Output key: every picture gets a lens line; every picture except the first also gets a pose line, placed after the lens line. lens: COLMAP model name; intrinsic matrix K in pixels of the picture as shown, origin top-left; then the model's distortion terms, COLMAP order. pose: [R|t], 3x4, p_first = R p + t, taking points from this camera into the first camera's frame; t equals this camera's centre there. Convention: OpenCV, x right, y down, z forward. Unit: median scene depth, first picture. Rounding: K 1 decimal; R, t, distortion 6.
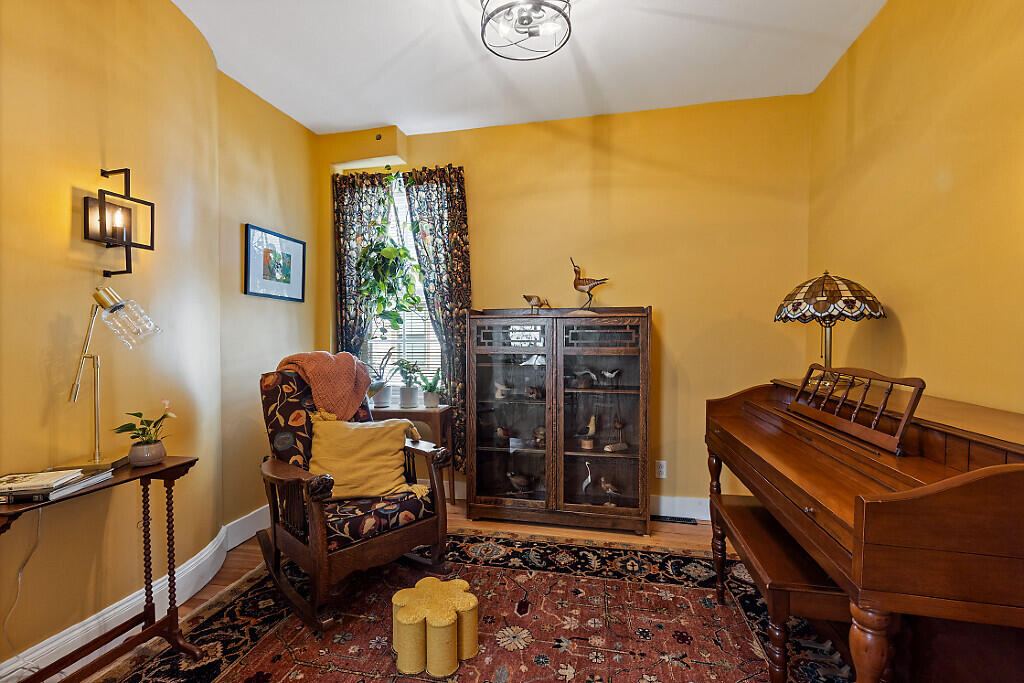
lens RADIAL K [[462.7, 0, 506.0], [0, 462.7, 342.1], [0, 0, 1]] dist [0.004571, 0.000475]
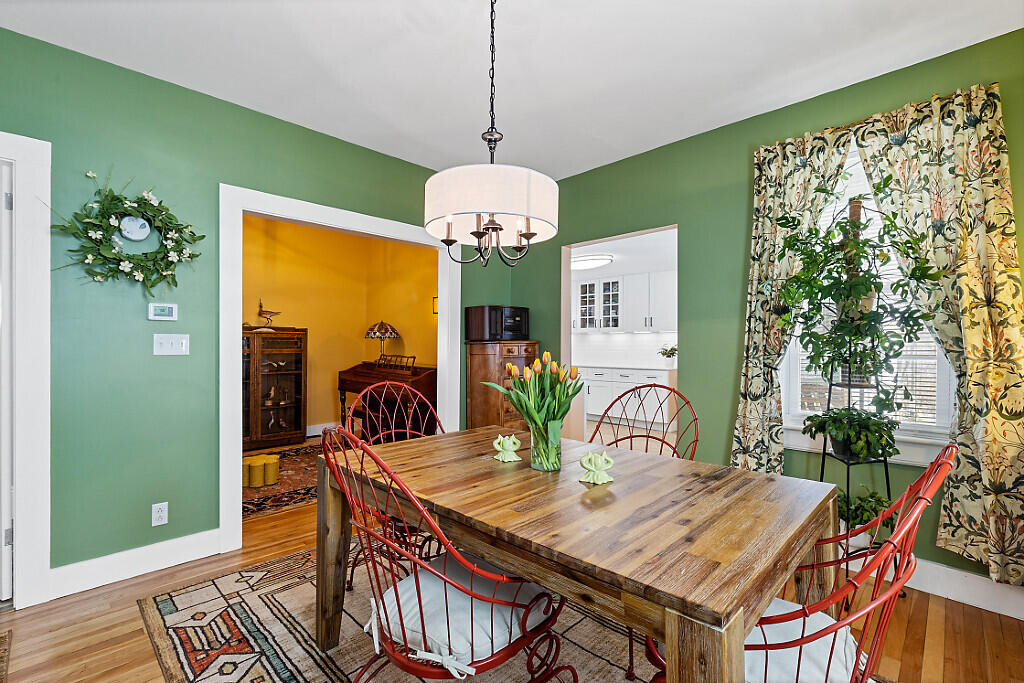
lens RADIAL K [[462.7, 0, 509.7], [0, 462.7, 345.1], [0, 0, 1]] dist [0.004571, 0.000475]
pose [[0.513552, 0.005124, 0.858043, -0.955380], [-0.000037, 0.999982, -0.005949, 0.005800], [-0.858058, 0.003023, 0.513543, -0.786518]]
